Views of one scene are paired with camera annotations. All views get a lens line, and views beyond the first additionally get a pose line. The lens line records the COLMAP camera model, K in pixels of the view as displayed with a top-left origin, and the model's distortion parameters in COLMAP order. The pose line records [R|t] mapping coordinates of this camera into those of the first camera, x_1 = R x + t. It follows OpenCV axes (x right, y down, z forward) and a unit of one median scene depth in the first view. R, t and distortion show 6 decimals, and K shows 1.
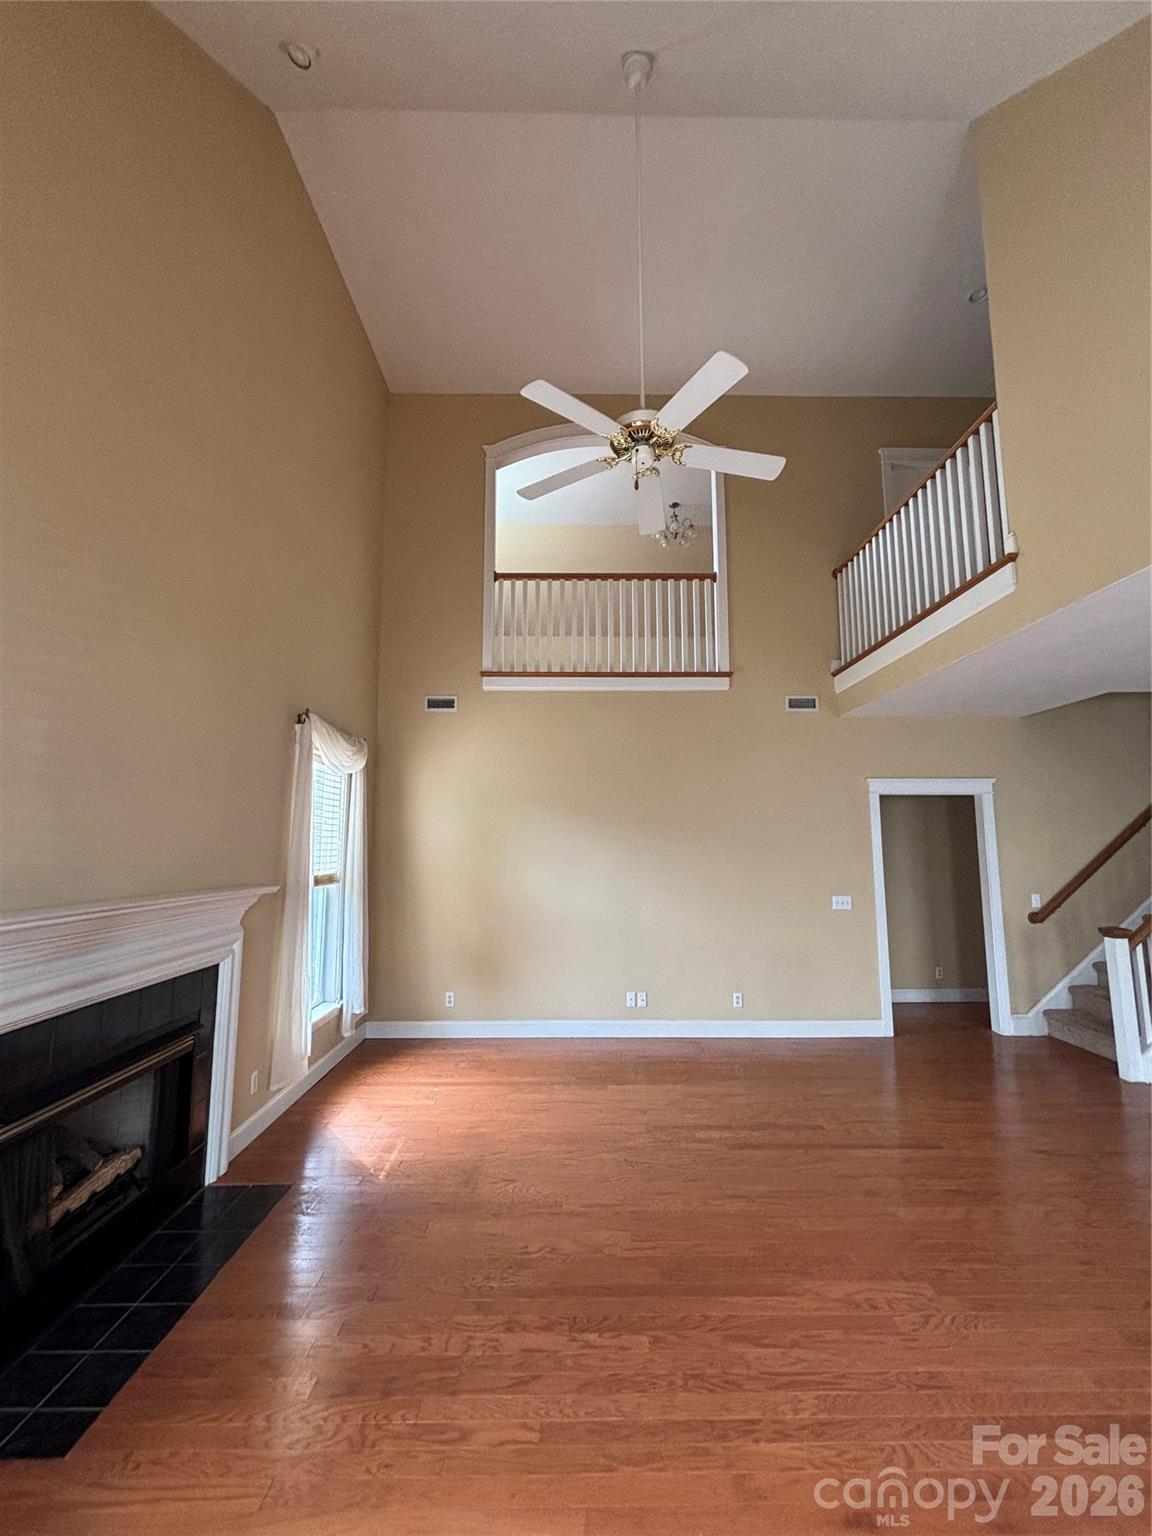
lens RADIAL K [[621.5, 0, 577.9], [0, 621.5, 770.3], [0, 0, 1]] dist [0.000650, 0.000839]
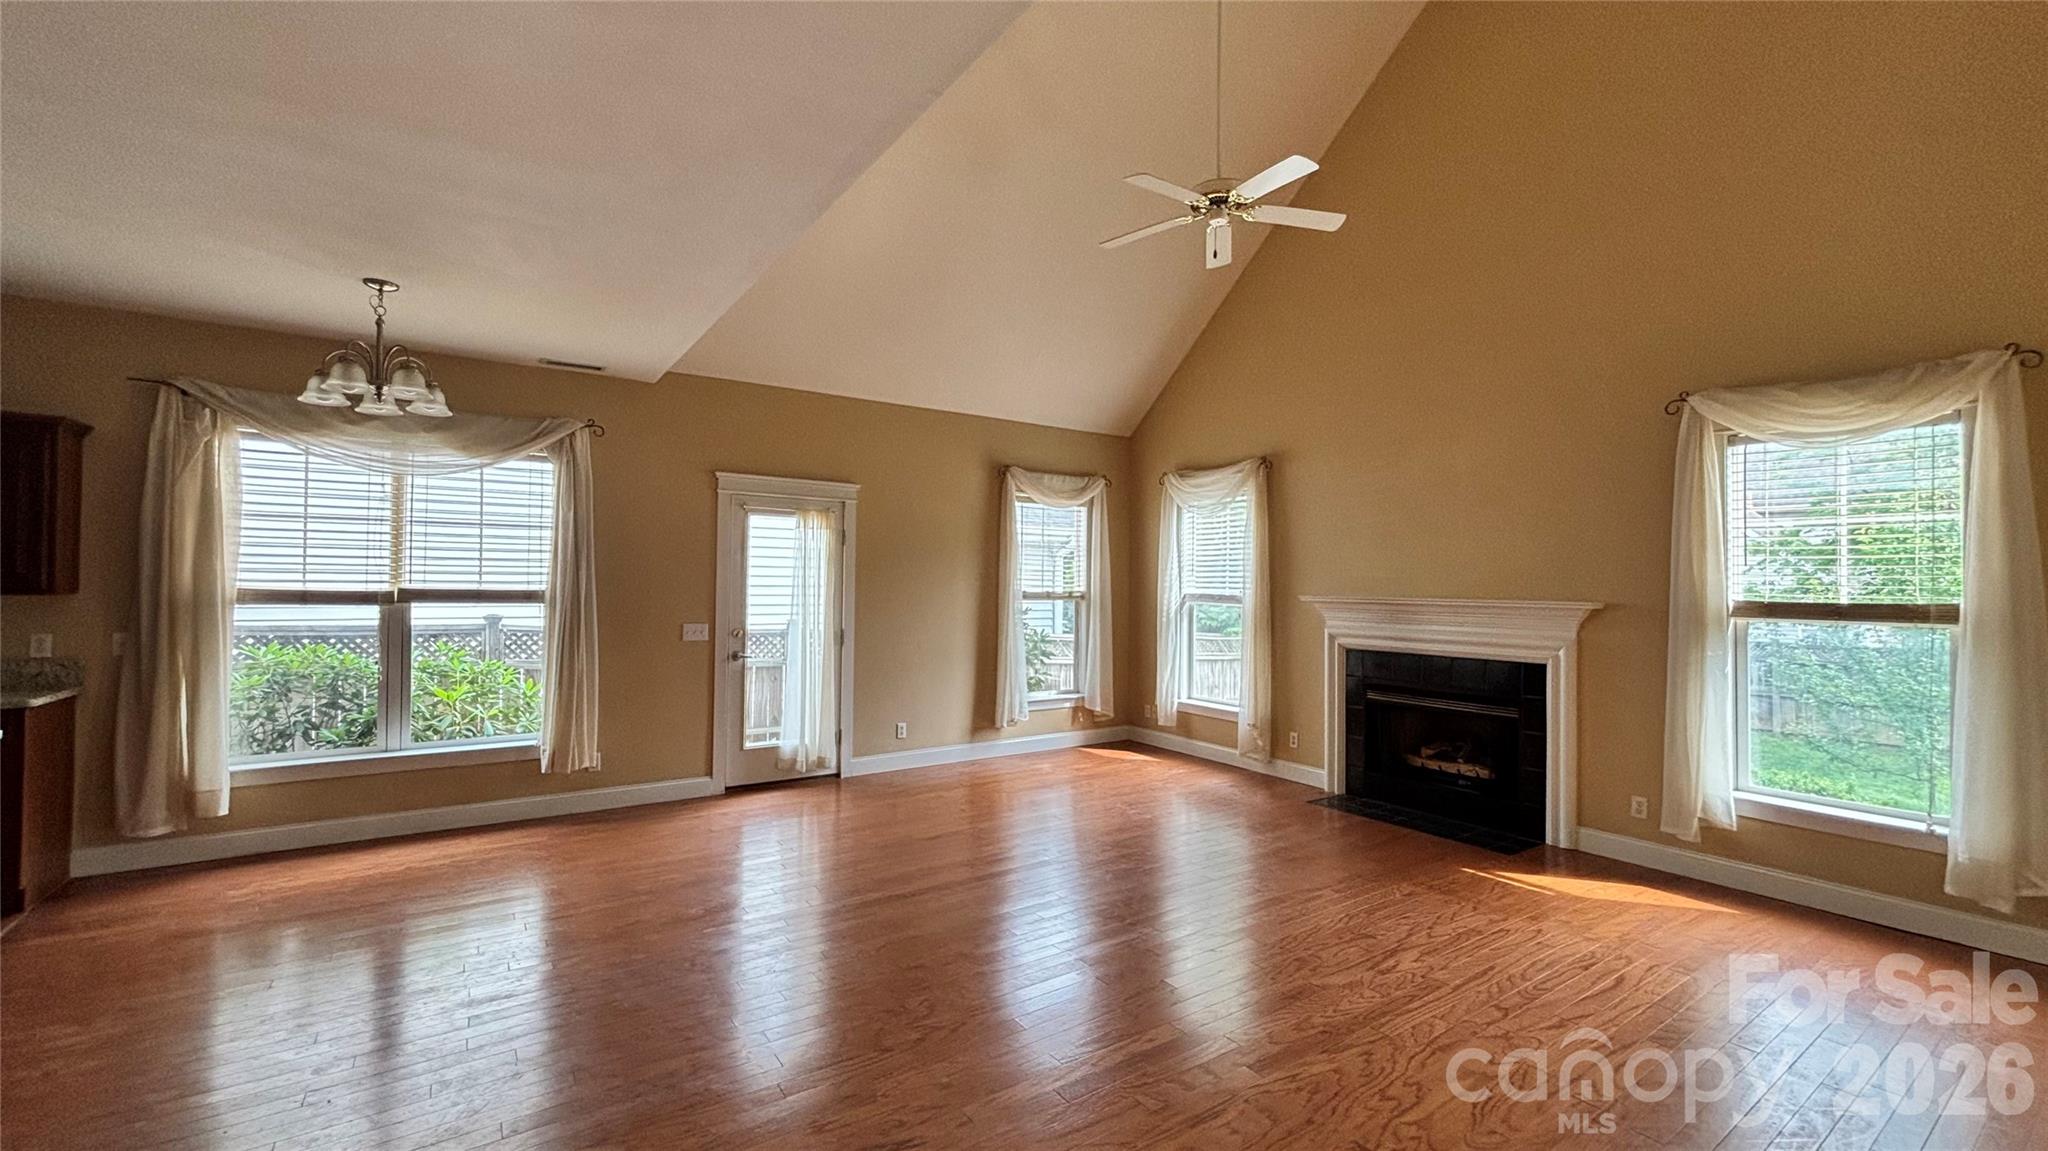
lens RADIAL K [[820.7, 0, 1023.4], [0, 820.7, 560.7], [0, 0, 1]] dist [0.005798, -0.000862]
pose [[-0.833866, -0.022522, -0.551507, 0.781151], [0.056835, 0.990353, -0.126375, 0.184053], [0.549033, -0.136725, -0.824542, 1.253133]]
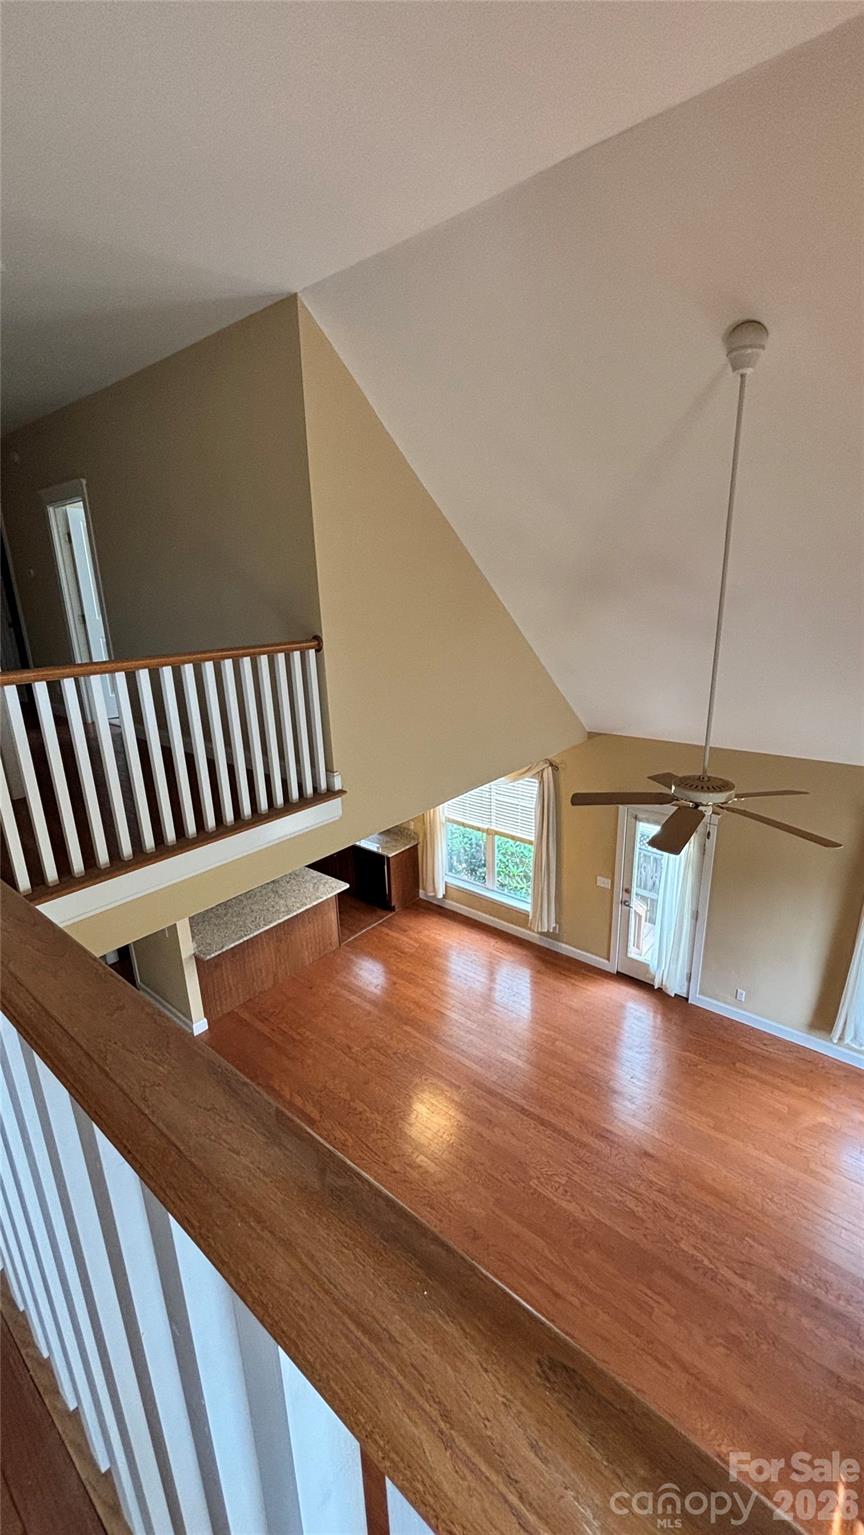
lens RADIAL K [[615.1, 0, 437.5], [0, 615.1, 773.0], [0, 0, 1]] dist [0.005798, -0.000862]
pose [[-0.766601, -0.166217, 0.620238, -0.136826], [-0.053711, 0.979130, 0.196010, -0.482557], [-0.639874, 0.116948, -0.759529, 1.379554]]
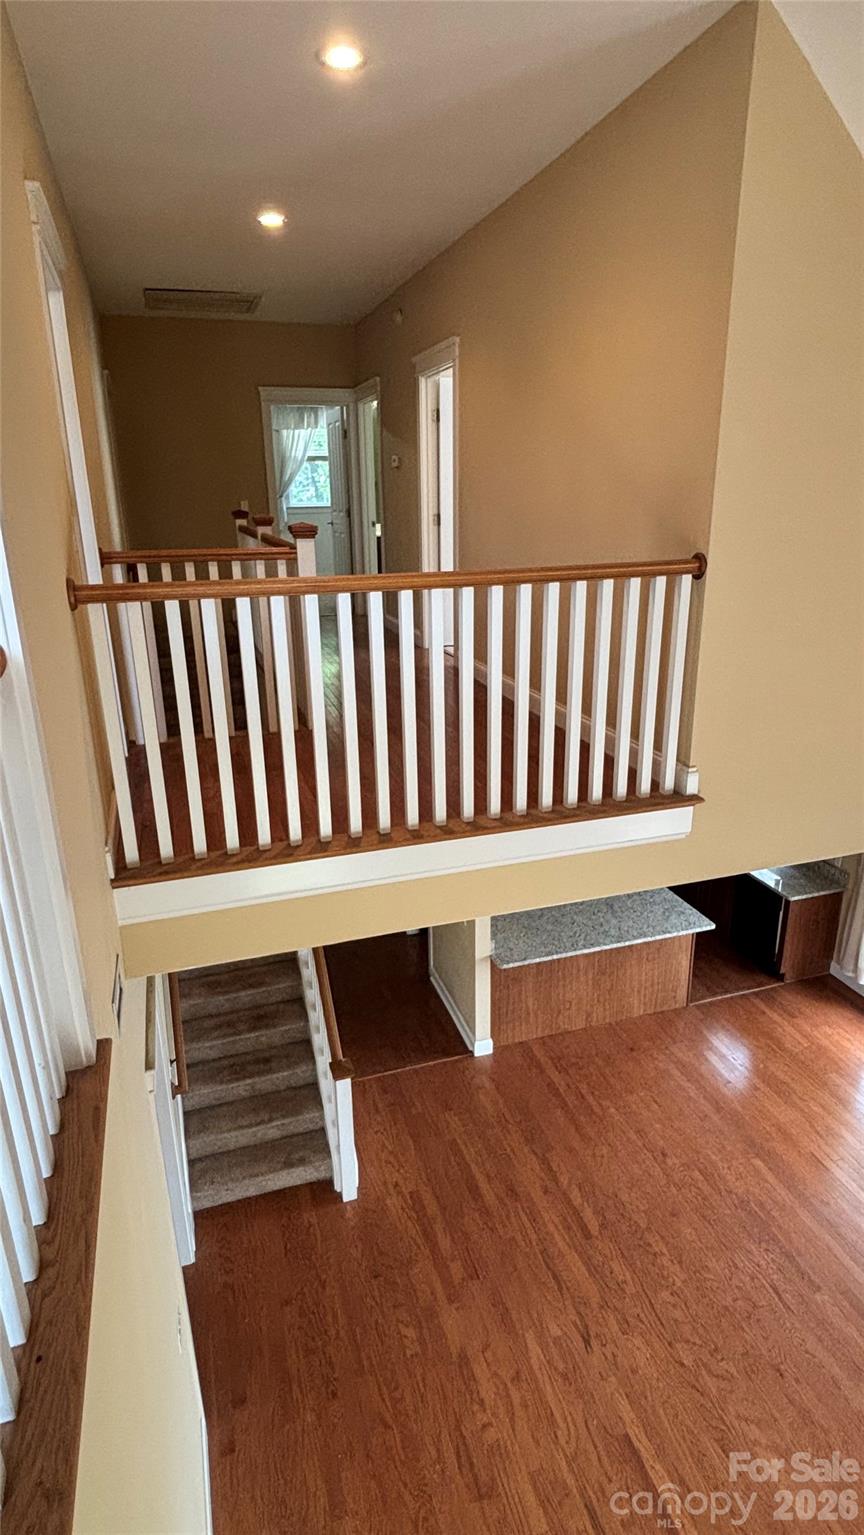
lens RADIAL K [[824.2, 0, 434.1], [0, 824.2, 772.9], [0, 0, 1]] dist [0.001029, -0.002223]
pose [[-0.296032, -0.304315, 0.905404, -0.102653], [-0.105348, 0.952510, 0.285703, -0.492118], [-0.949351, -0.010805, -0.314033, 1.269348]]
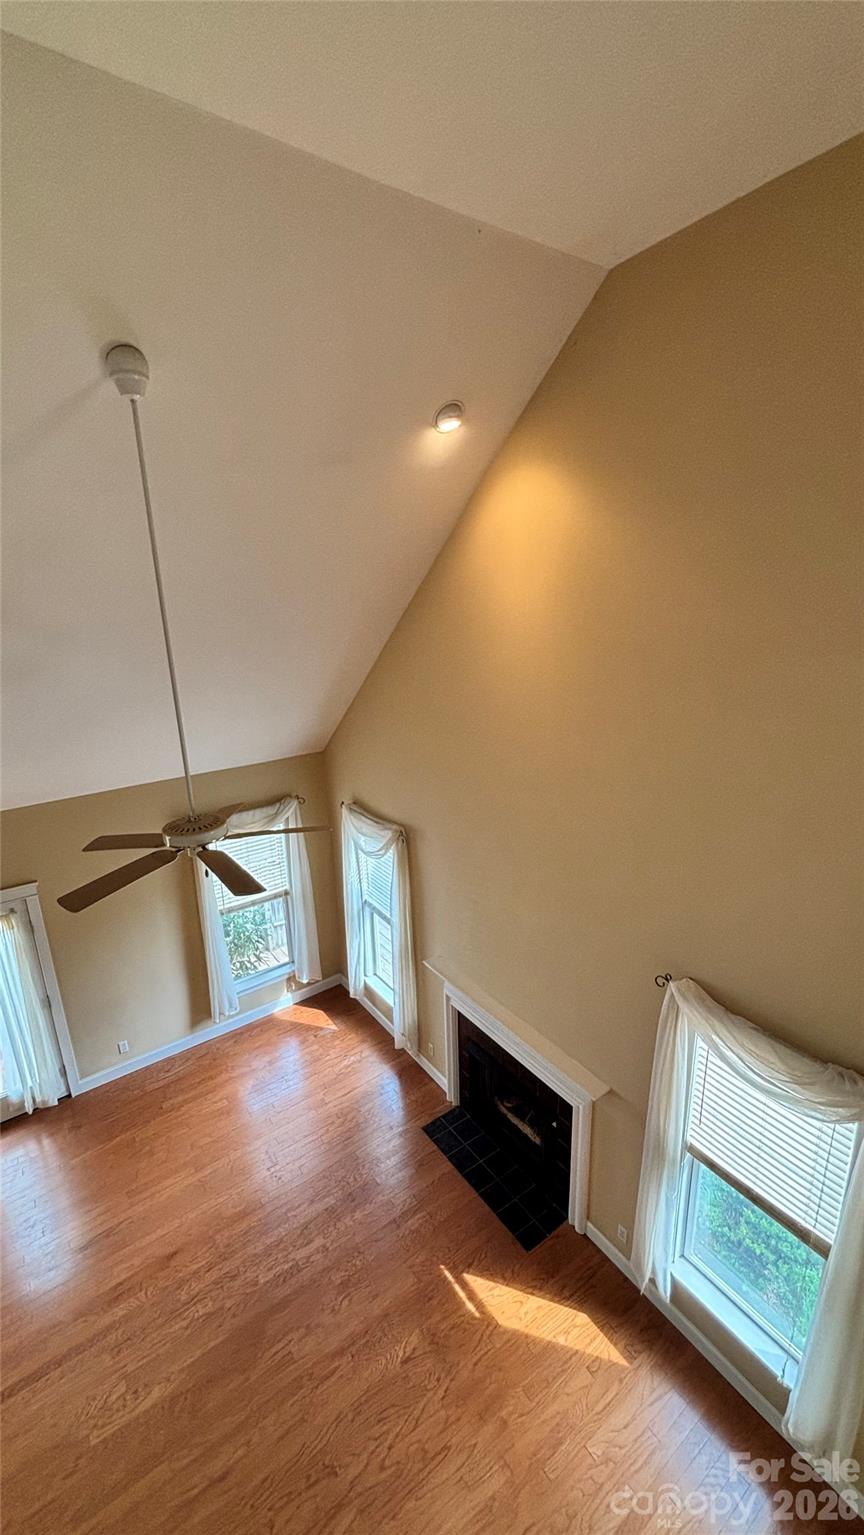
lens RADIAL K [[615.1, 0, 433.9], [0, 615.1, 773.8], [0, 0, 1]] dist [0.005798, -0.000862]
pose [[-0.814986, 0.183773, -0.549568, 0.215856], [0.100136, 0.978776, 0.178800, -0.496821], [0.570763, 0.090688, -0.816091, 1.342027]]
